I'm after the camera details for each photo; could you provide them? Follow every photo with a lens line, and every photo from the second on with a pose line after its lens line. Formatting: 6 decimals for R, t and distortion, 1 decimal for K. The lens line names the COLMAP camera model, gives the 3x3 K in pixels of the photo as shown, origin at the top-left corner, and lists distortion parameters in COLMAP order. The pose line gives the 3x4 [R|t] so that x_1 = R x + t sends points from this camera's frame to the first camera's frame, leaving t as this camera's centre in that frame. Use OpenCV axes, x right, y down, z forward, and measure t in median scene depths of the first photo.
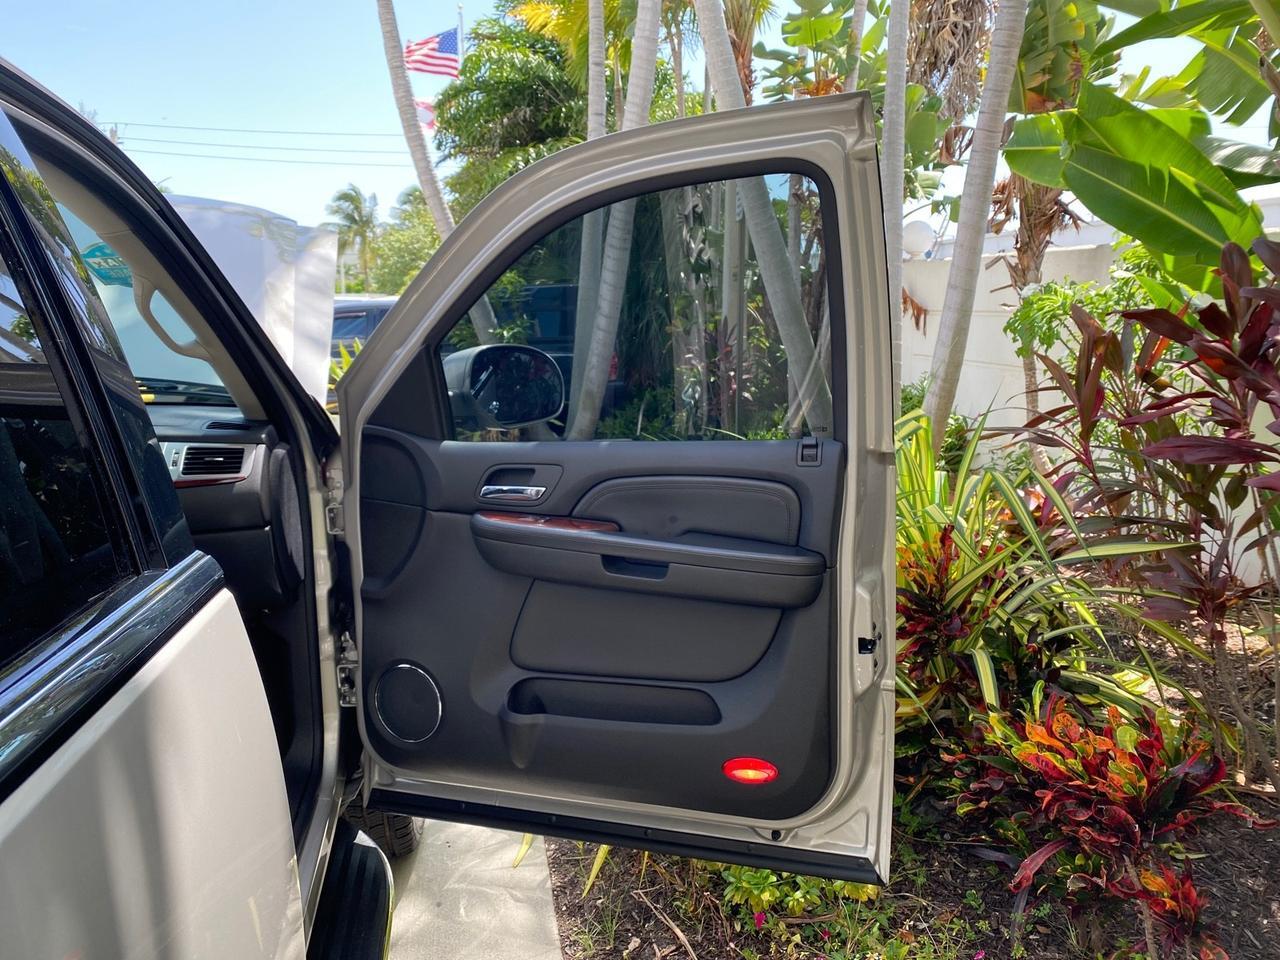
lens RADIAL K [[995.2, 0, 641.4], [0, 995.2, 479.0], [0, 0, 1]] dist [0.007295, -0.004230]
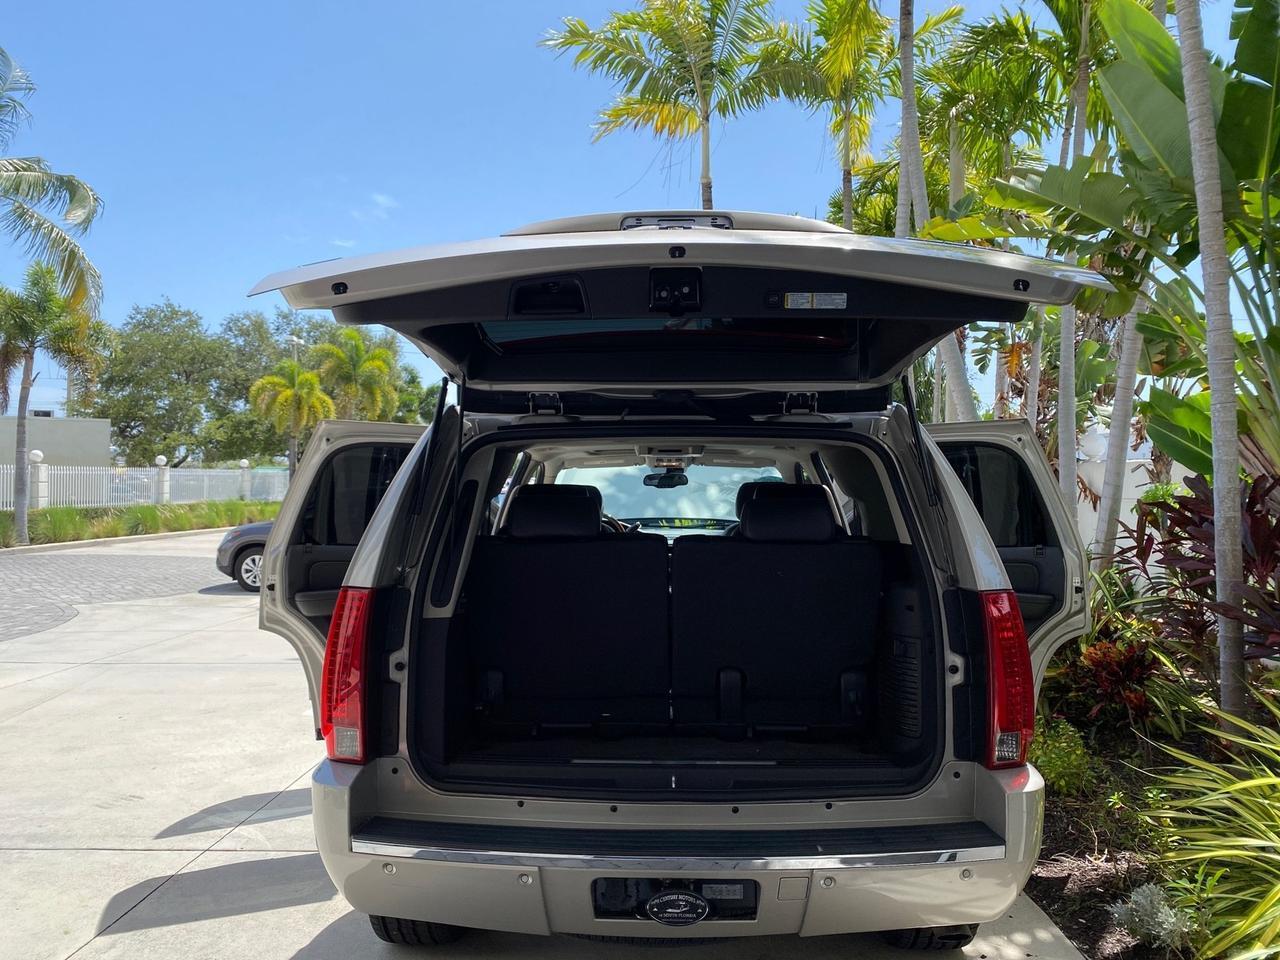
lens RADIAL K [[992.9, 0, 643.2], [0, 992.9, 478.7], [0, 0, 1]] dist [0.004502, 0.005111]
pose [[0.981142, 0.005010, -0.193222, -0.071056], [-0.039391, 0.983867, -0.174511, 0.070662], [0.189230, 0.178831, 0.965511, -0.456179]]
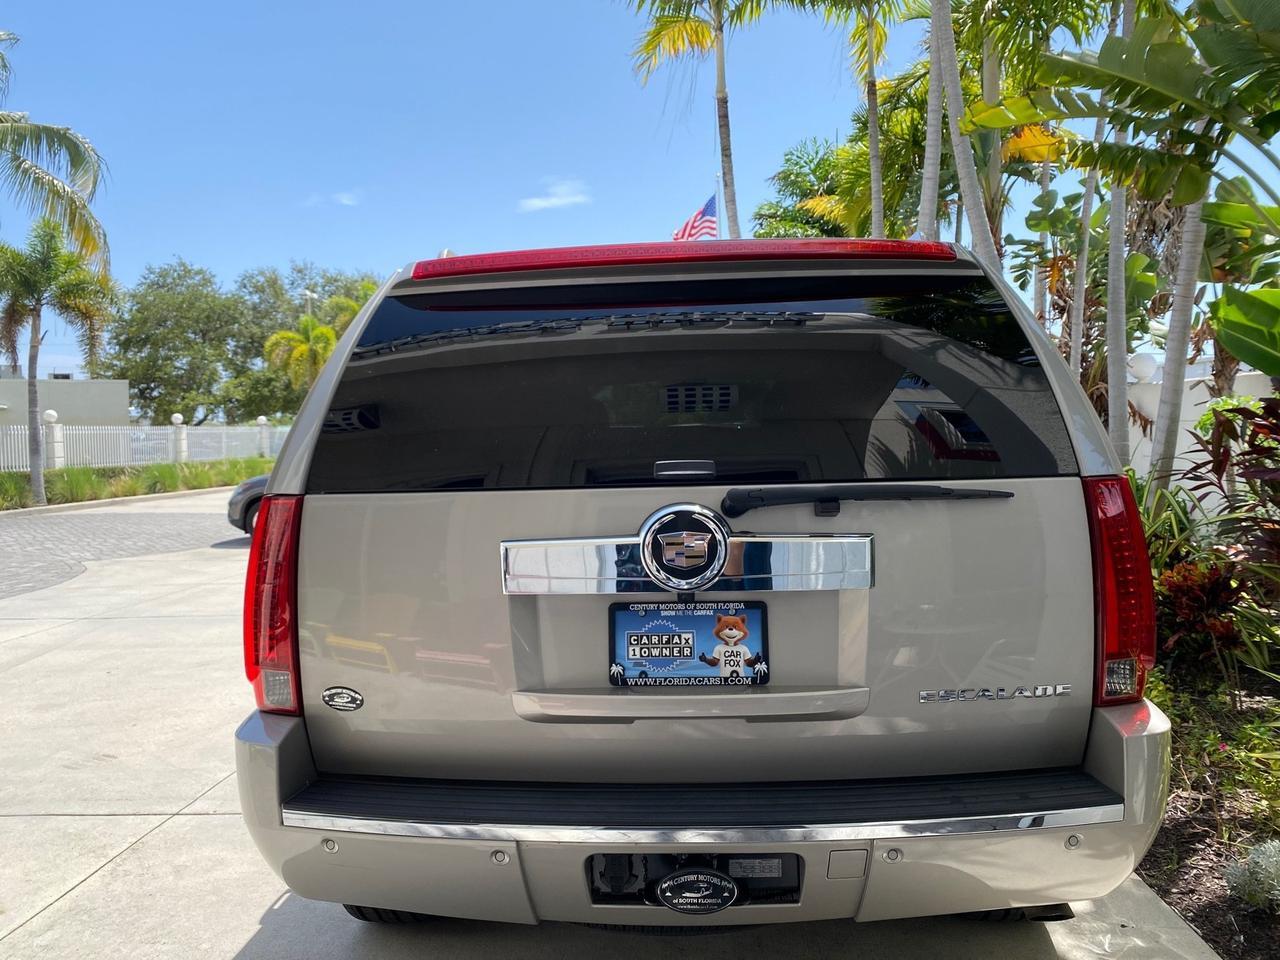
lens RADIAL K [[995.2, 0, 641.4], [0, 995.2, 479.0], [0, 0, 1]] dist [0.007295, -0.004230]
pose [[0.975836, -0.009598, -0.218294, -0.078740], [-0.018254, 0.991961, -0.125217, 0.078894], [0.217741, 0.126176, 0.967816, -0.386014]]
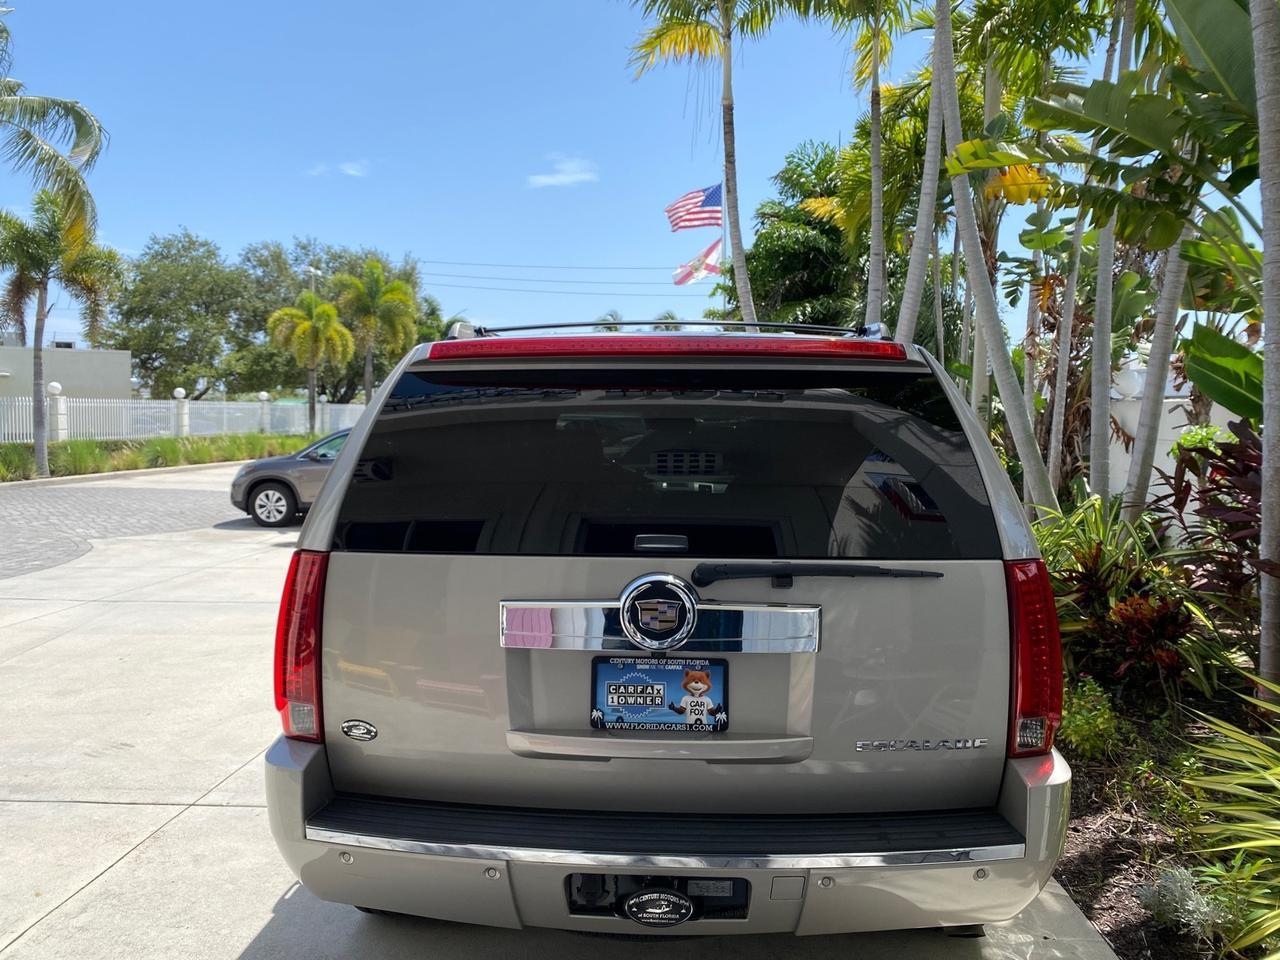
lens RADIAL K [[995.2, 0, 641.4], [0, 995.2, 479.0], [0, 0, 1]] dist [0.007295, -0.004230]
pose [[0.976049, 0.024235, -0.216197, -0.067078], [-0.048417, 0.993051, -0.107263, 0.059205], [0.212095, 0.115161, 0.970440, -0.423238]]
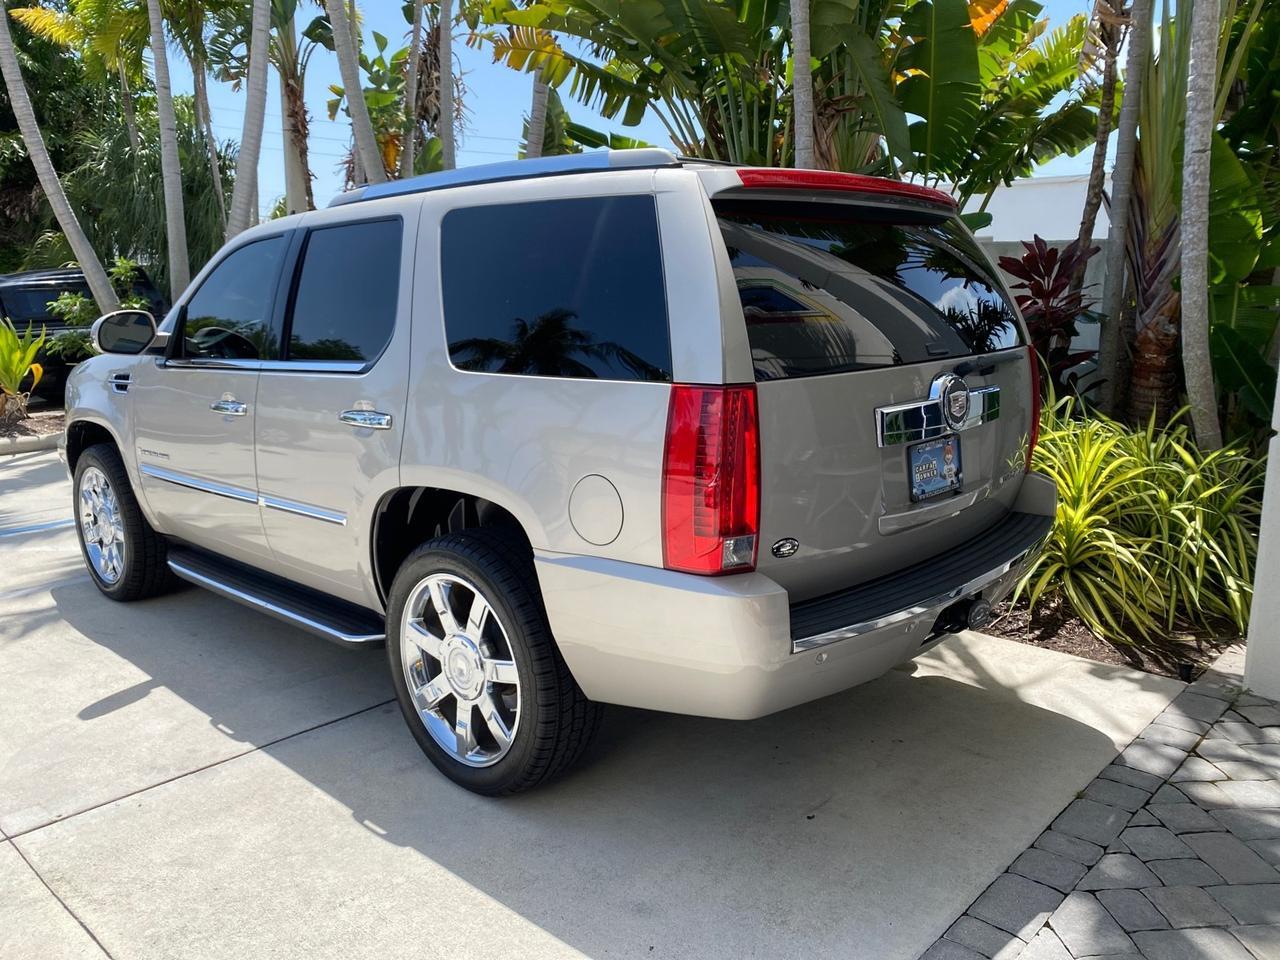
lens RADIAL K [[982.1, 0, 634.4], [0, 982.1, 476.8], [0, 0, 1]] dist [0.008477, -0.004585]
pose [[0.805821, -0.115988, 0.580688, -0.403307], [0.103355, 0.993126, 0.054944, 0.061350], [-0.583069, 0.015742, 0.812270, -0.372242]]
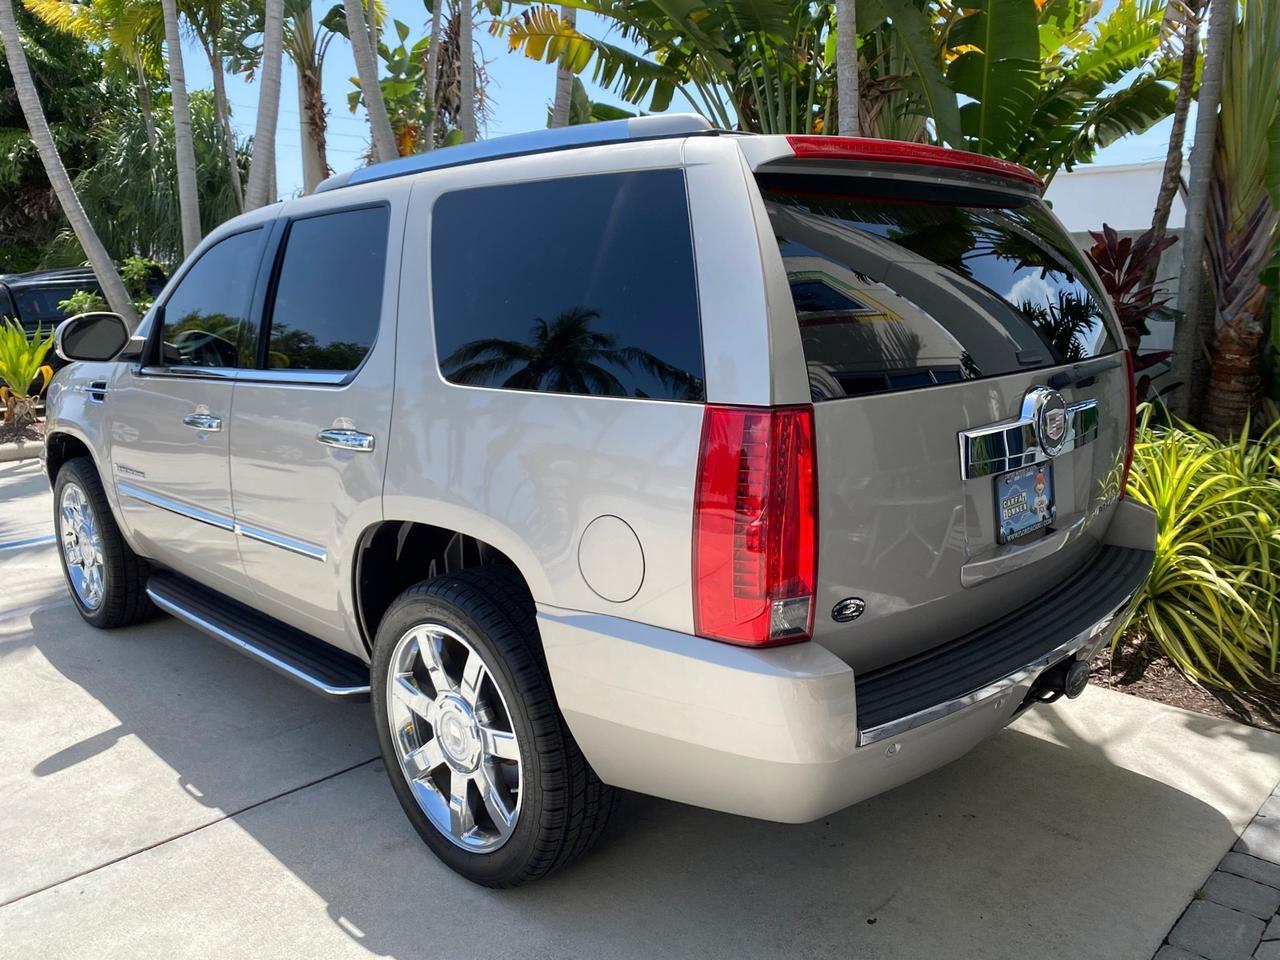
lens RADIAL K [[982.0, 0, 639.3], [0, 982.0, 479.9], [0, 0, 1]] dist [0.006568, -0.002406]
pose [[0.820499, -0.119462, 0.559026, -0.367383], [0.104734, 0.992782, 0.058432, 0.053805], [-0.561972, 0.010606, 0.827088, -0.326410]]
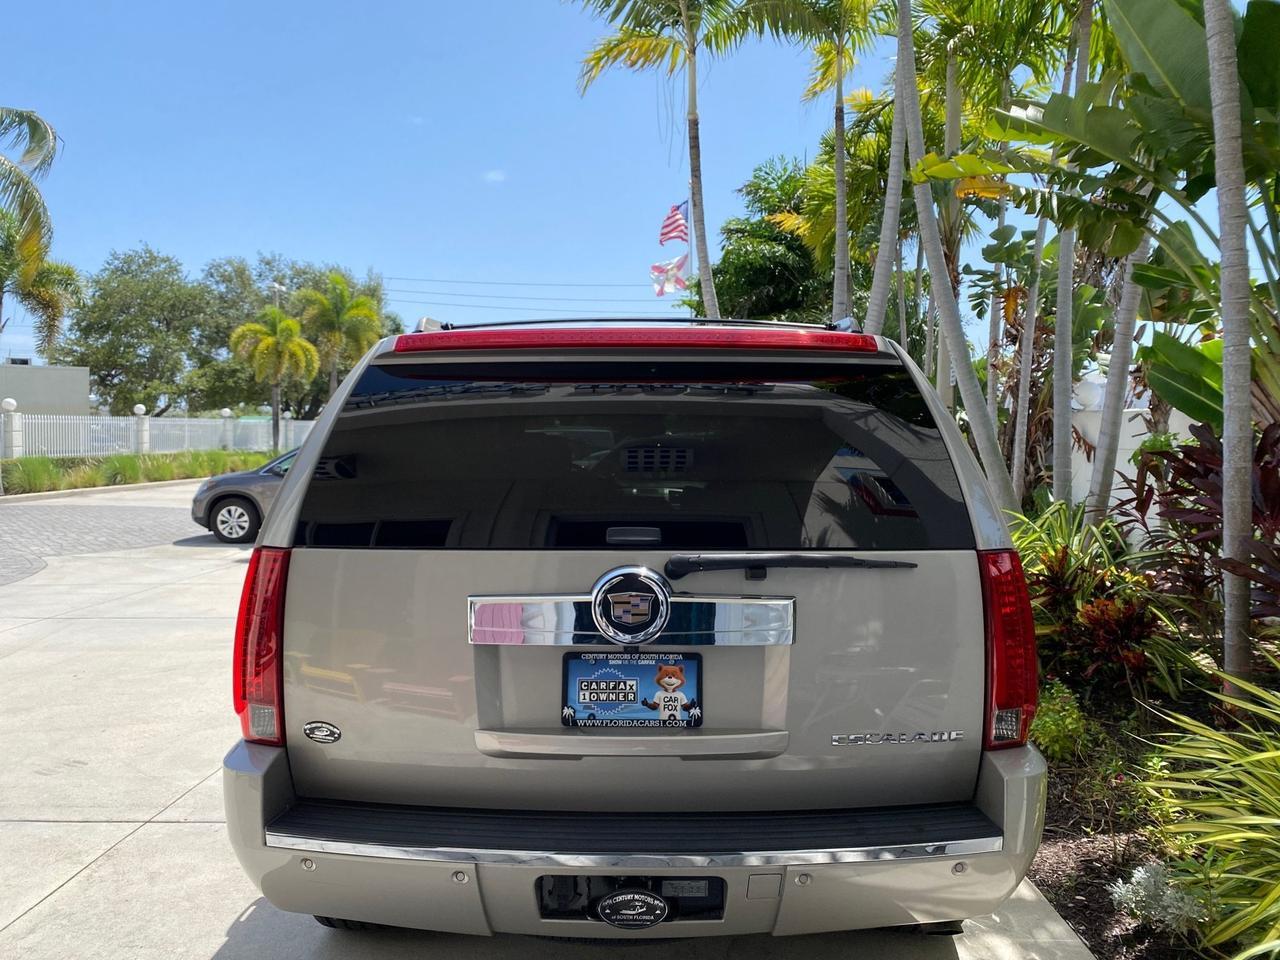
lens RADIAL K [[994.0, 0, 645.7], [0, 994.0, 475.9], [0, 0, 1]] dist [0.004721, 0.001468]
pose [[0.983420, 0.014970, -0.180726, -0.068868], [-0.038721, 0.990937, -0.128622, 0.065416], [0.177163, 0.133487, 0.975087, -0.417630]]
